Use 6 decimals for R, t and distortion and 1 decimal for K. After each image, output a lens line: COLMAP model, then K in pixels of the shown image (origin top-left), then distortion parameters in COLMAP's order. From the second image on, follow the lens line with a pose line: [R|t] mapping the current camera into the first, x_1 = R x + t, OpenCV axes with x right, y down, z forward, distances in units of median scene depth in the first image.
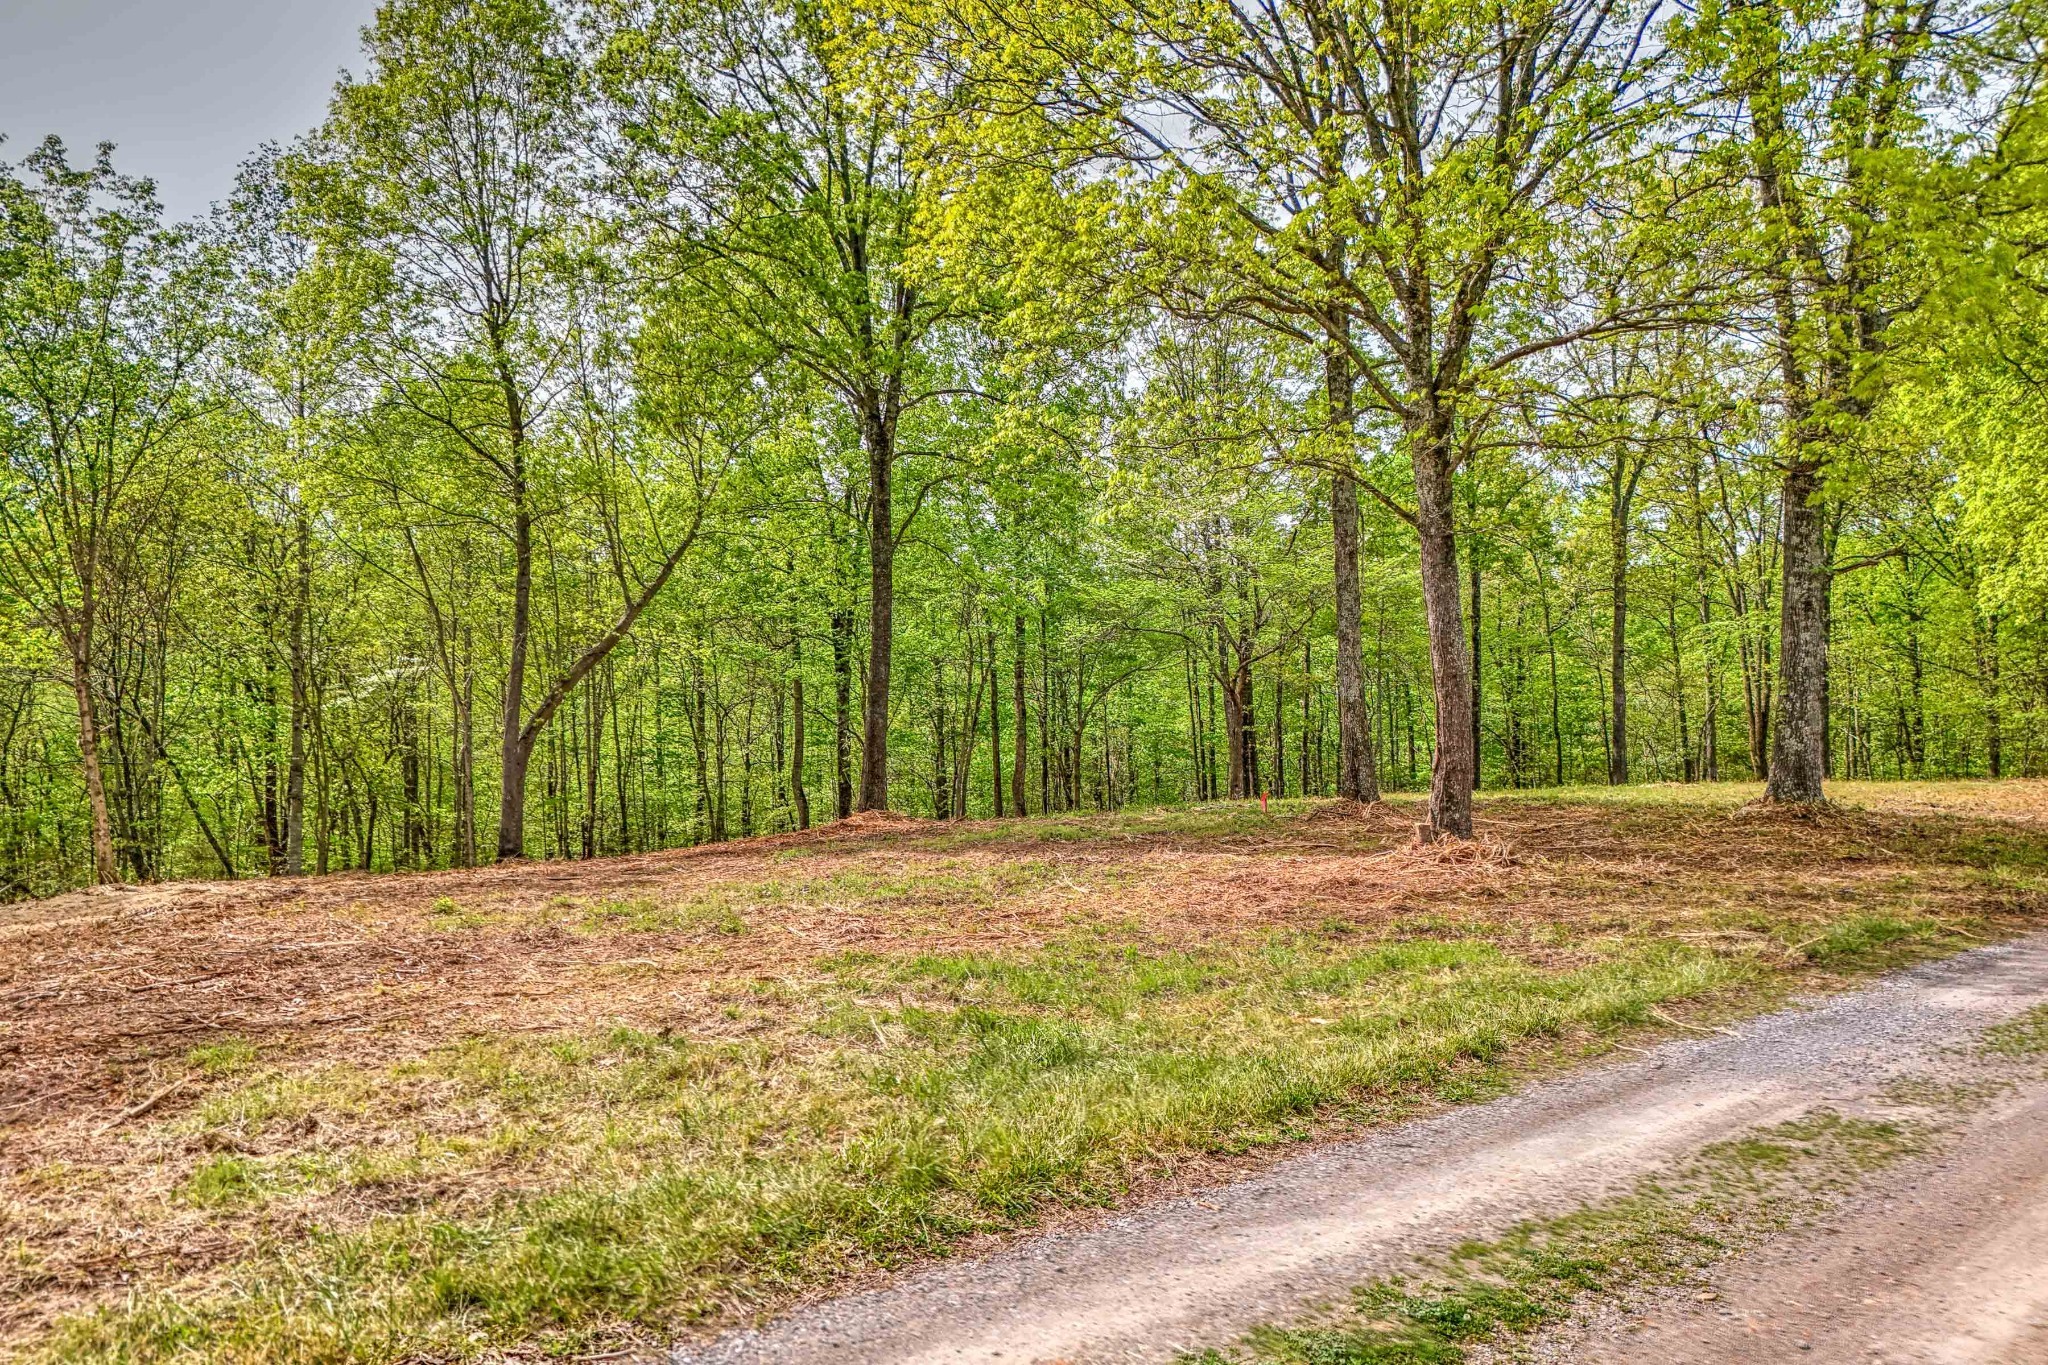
lens RADIAL K [[1491.6, 0, 1017.7], [0, 1491.6, 689.9], [0, 0, 1]] dist [0.053439, -0.051208]
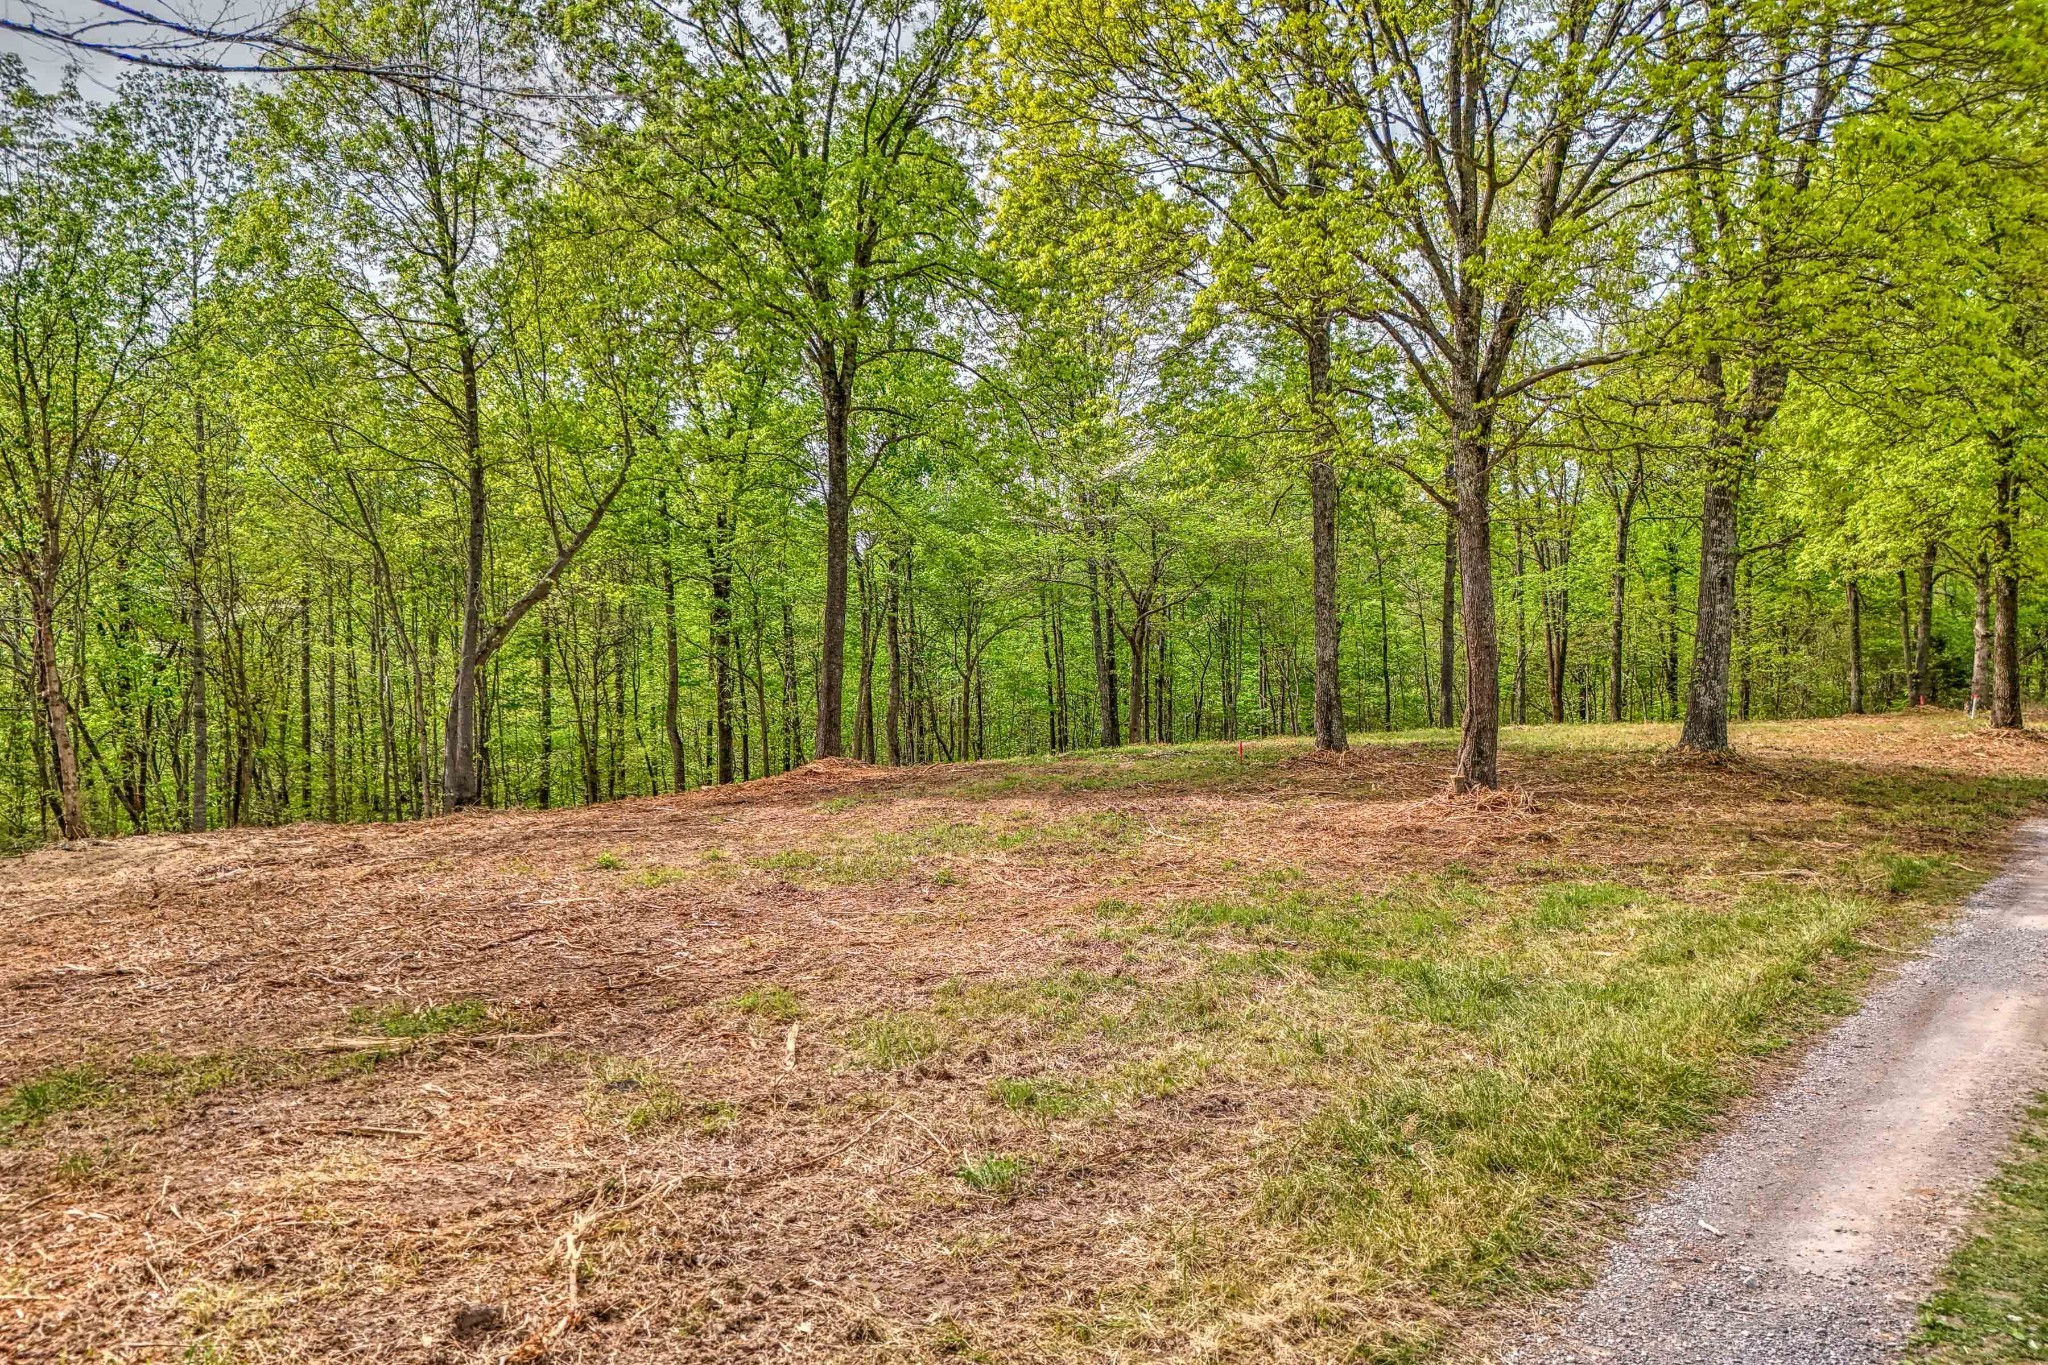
lens RADIAL K [[1491.6, 0, 1019.0], [0, 1491.6, 691.6], [0, 0, 1]] dist [0.053439, -0.051208]
pose [[0.987374, 0.001045, 0.158400, -0.190897], [-0.008440, 0.998905, 0.046022, -0.019667], [-0.158179, -0.046778, 0.986302, -0.057082]]
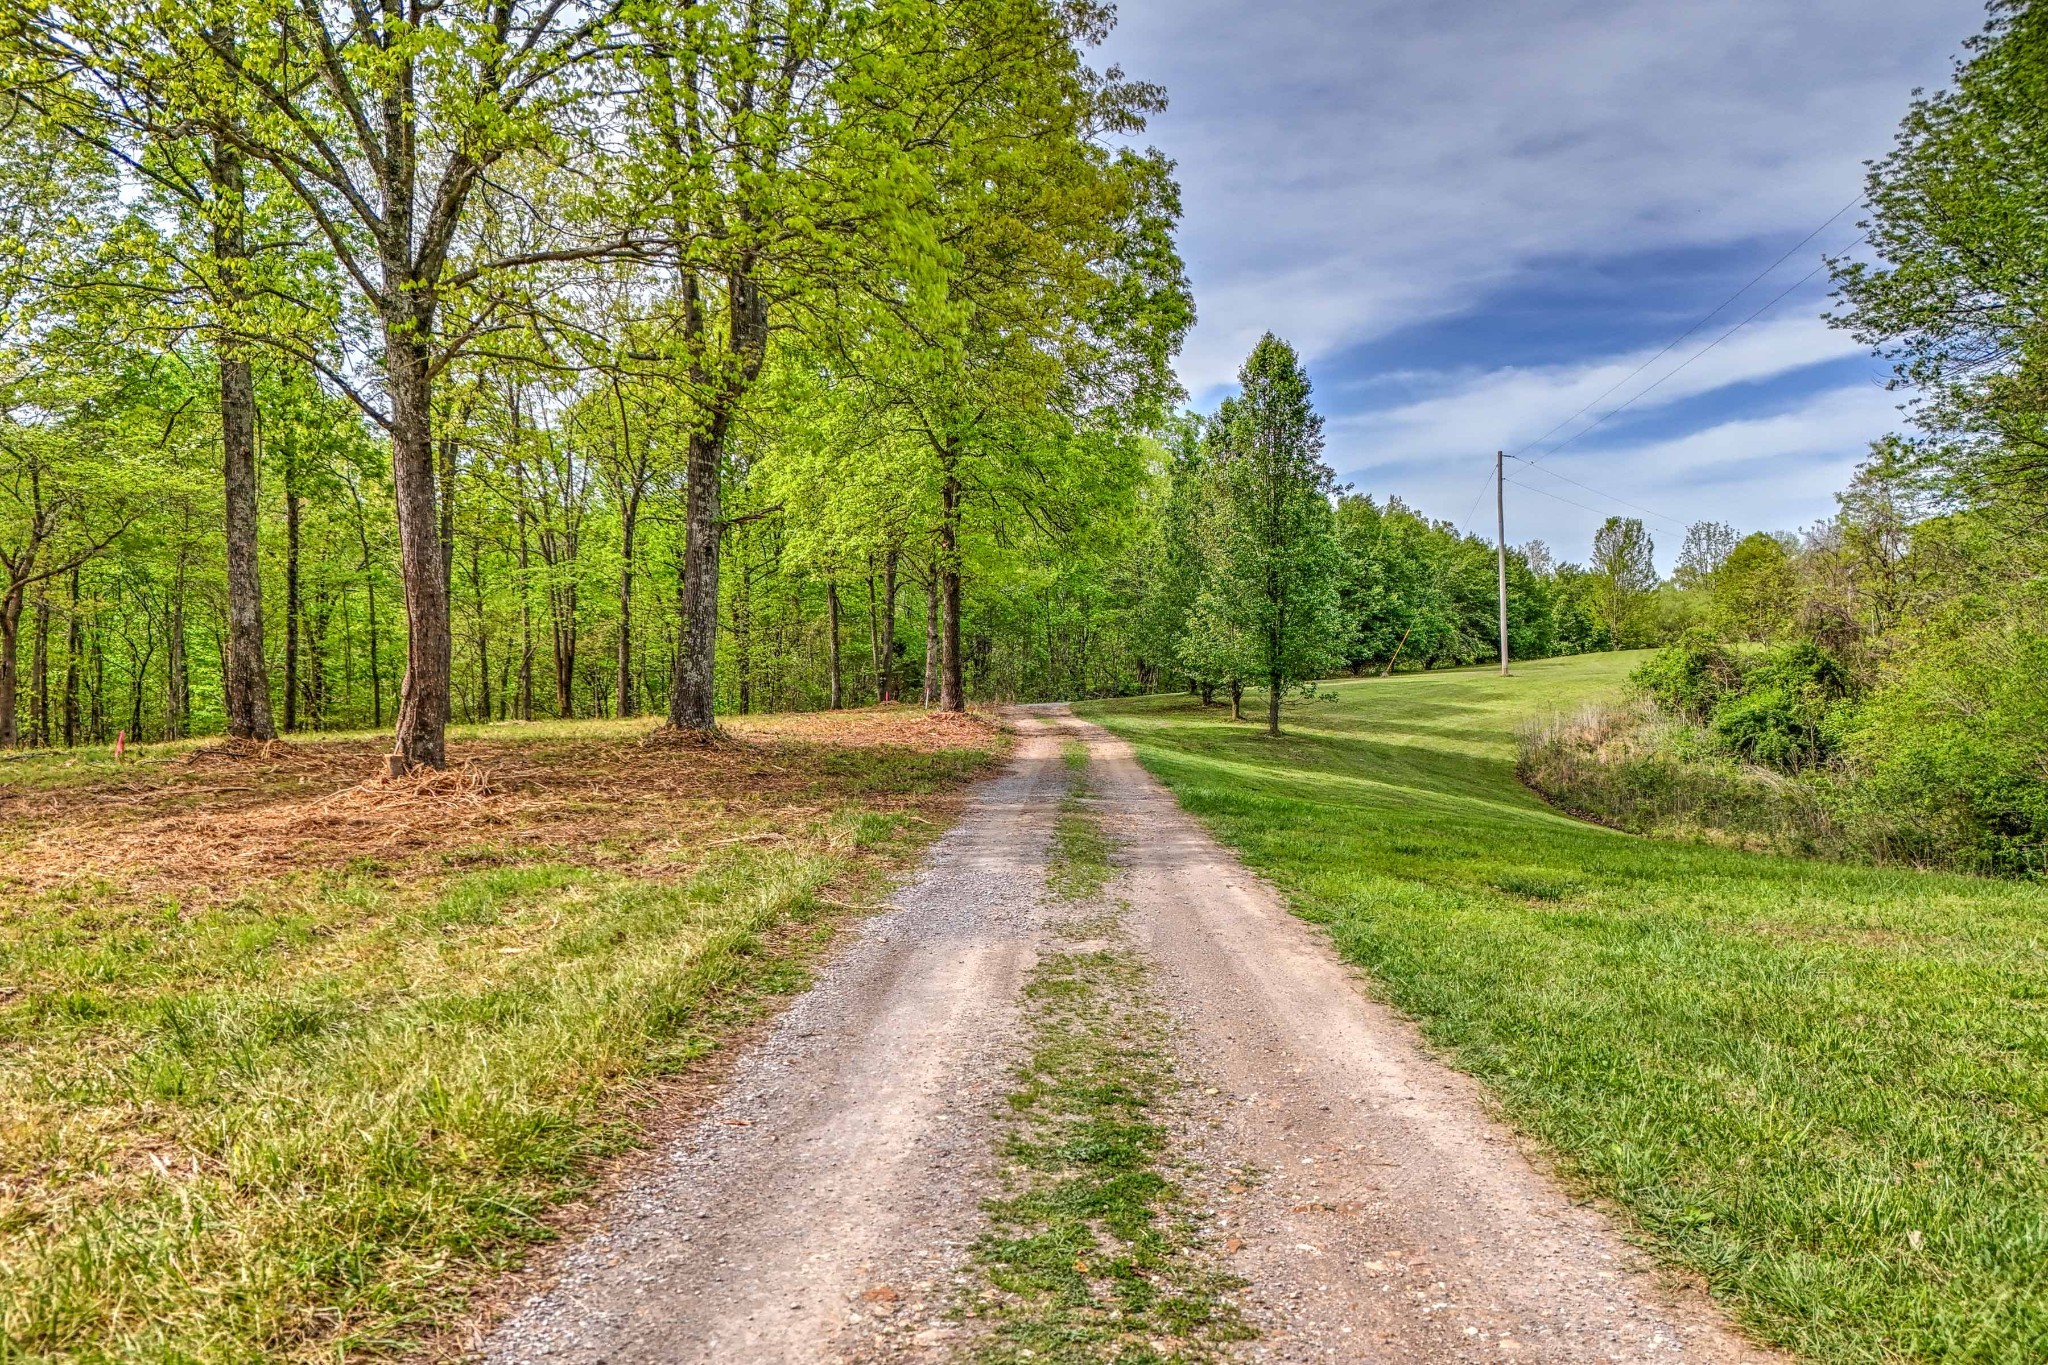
lens RADIAL K [[1491.6, 0, 1035.2], [0, 1491.6, 692.3], [0, 0, 1]] dist [0.053439, -0.051208]
pose [[0.699598, -0.000885, 0.714536, -0.089557], [-0.024357, 0.999389, 0.025086, 0.014435], [-0.714122, -0.034955, 0.699148, 0.060048]]
